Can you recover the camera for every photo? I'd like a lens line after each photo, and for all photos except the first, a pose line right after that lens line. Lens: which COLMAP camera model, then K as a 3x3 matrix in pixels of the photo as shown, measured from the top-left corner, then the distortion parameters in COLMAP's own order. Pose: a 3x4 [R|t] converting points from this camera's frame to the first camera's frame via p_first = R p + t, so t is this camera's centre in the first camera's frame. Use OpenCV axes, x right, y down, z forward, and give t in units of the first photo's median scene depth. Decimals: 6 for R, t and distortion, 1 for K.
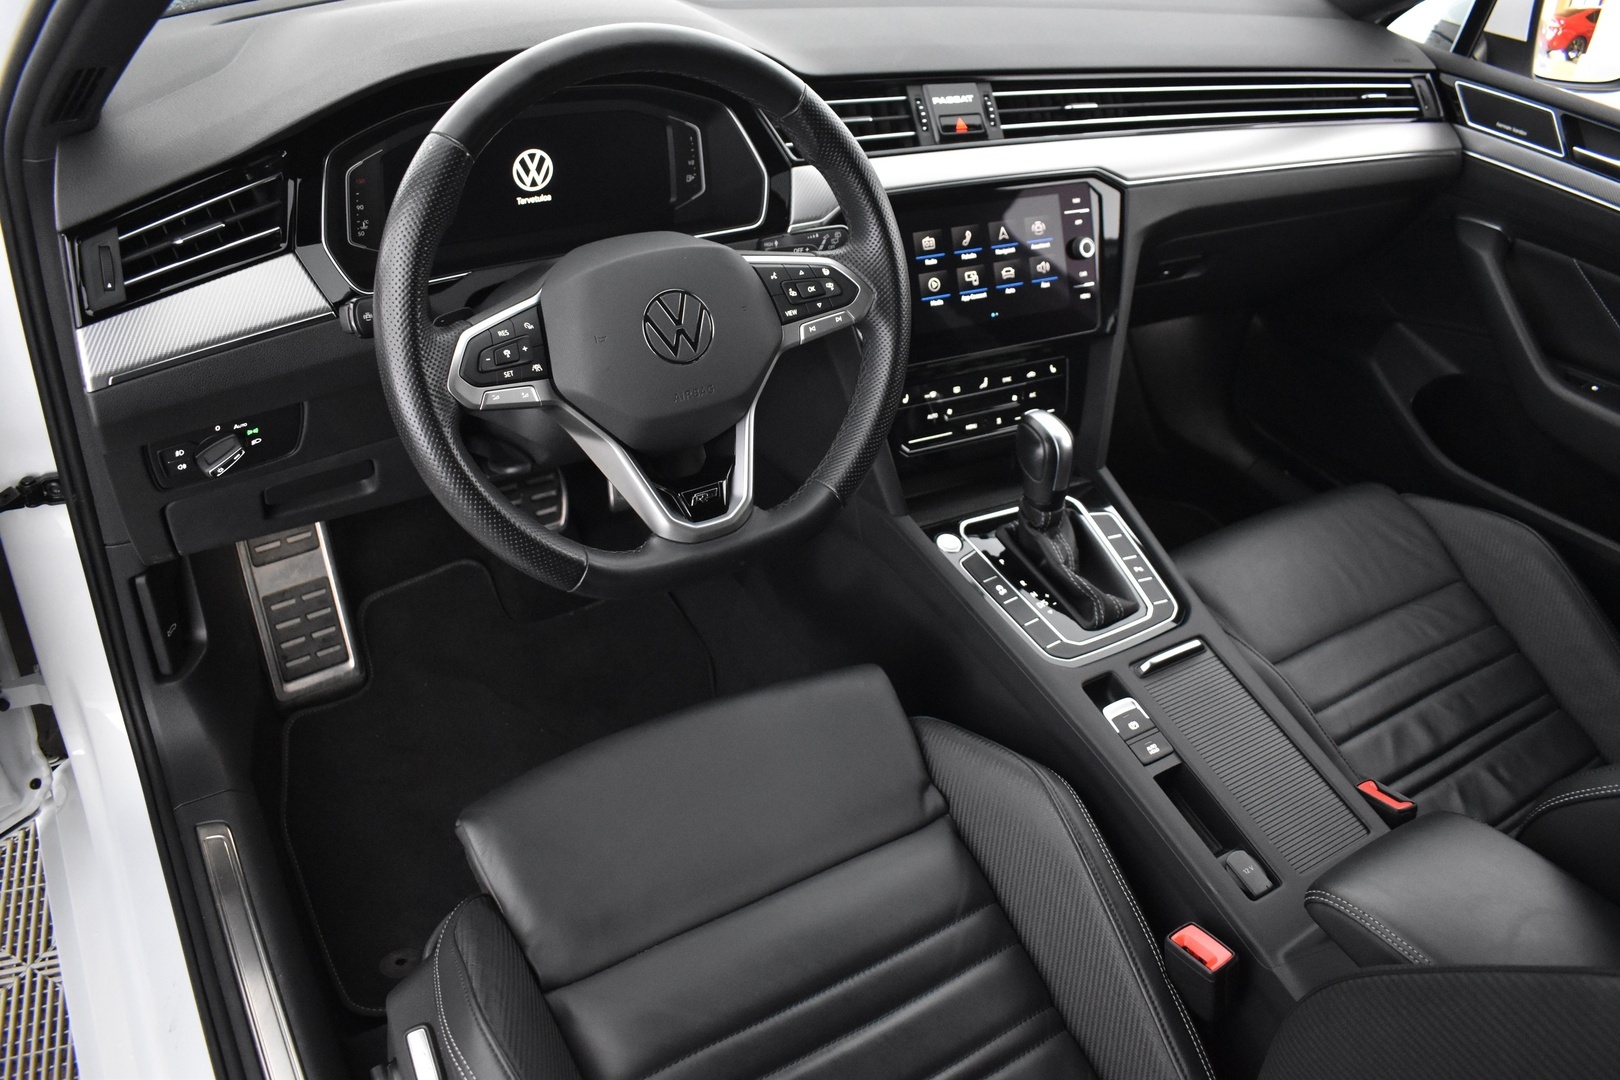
lens RADIAL K [[1251.5, 0, 812.3], [0, 1251.5, 535.8], [0, 0, 1]] dist [-0.112213, 0.026828]
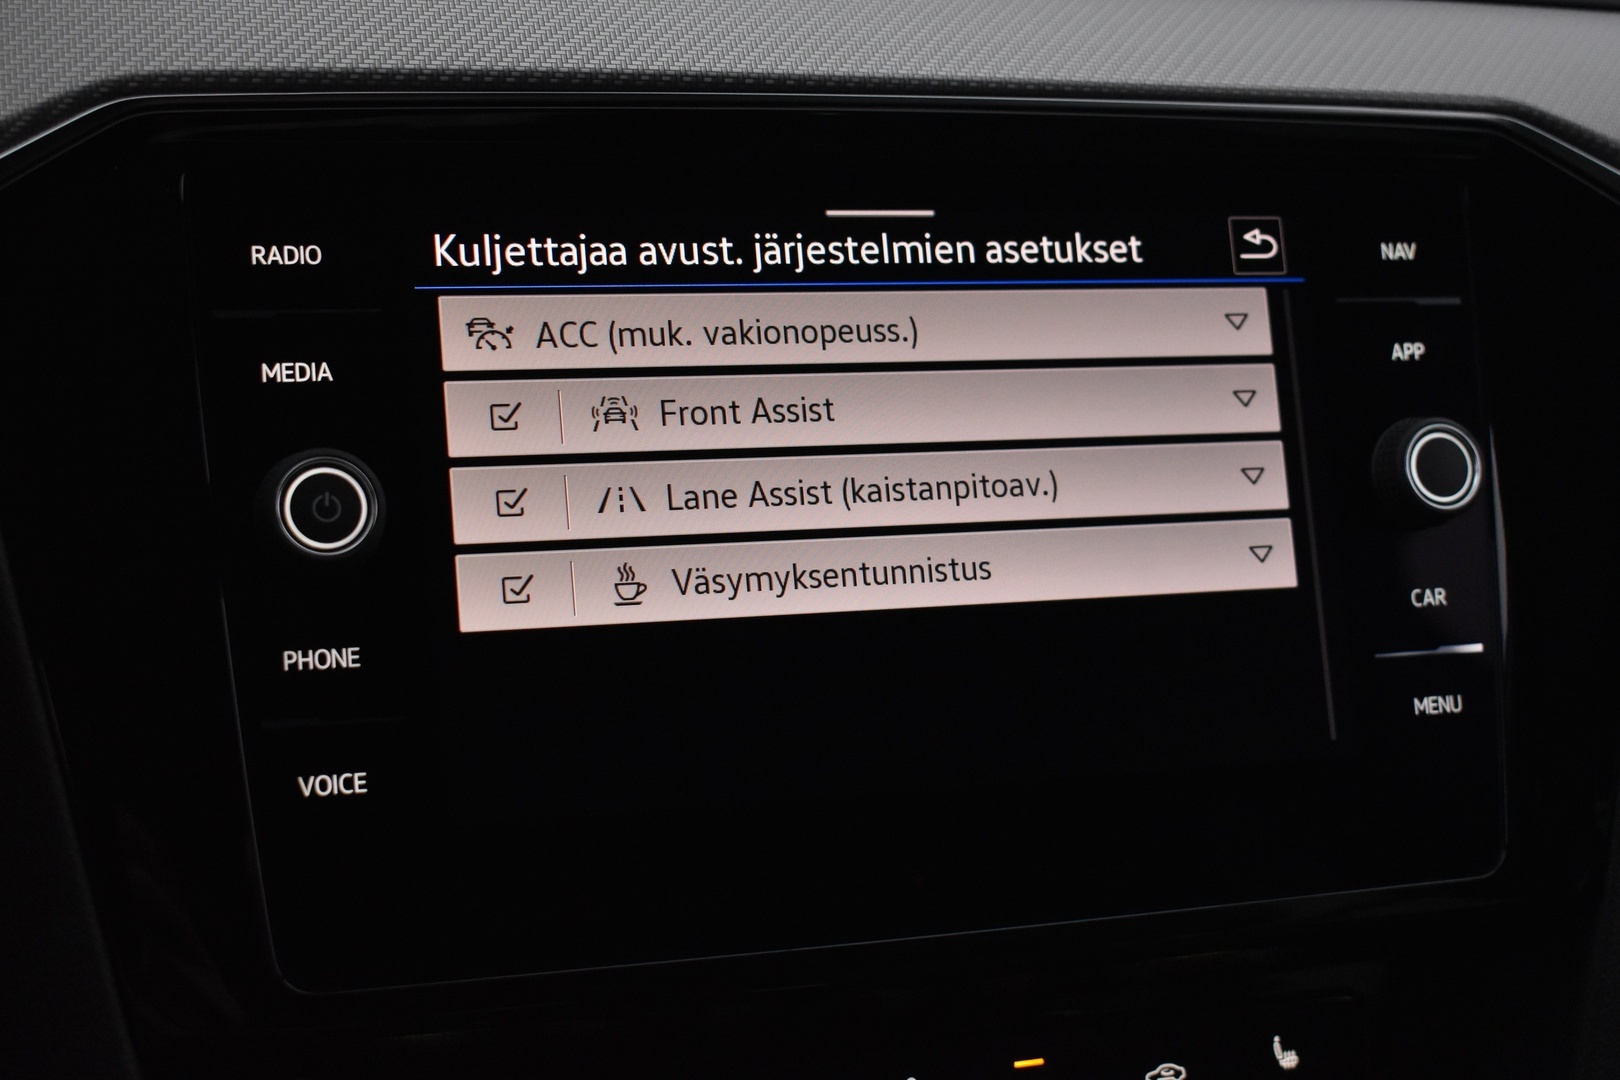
lens RADIAL K [[2473.1, 0, 814.2], [0, 2473.1, 542.7], [0, 0, 1]] dist [-0.028286, 0.000000]
pose [[0.987875, 0.049225, -0.147240, 0.186568], [-0.090938, 0.952142, -0.291814, -0.095925], [0.125829, 0.301665, 0.945074, 0.627581]]
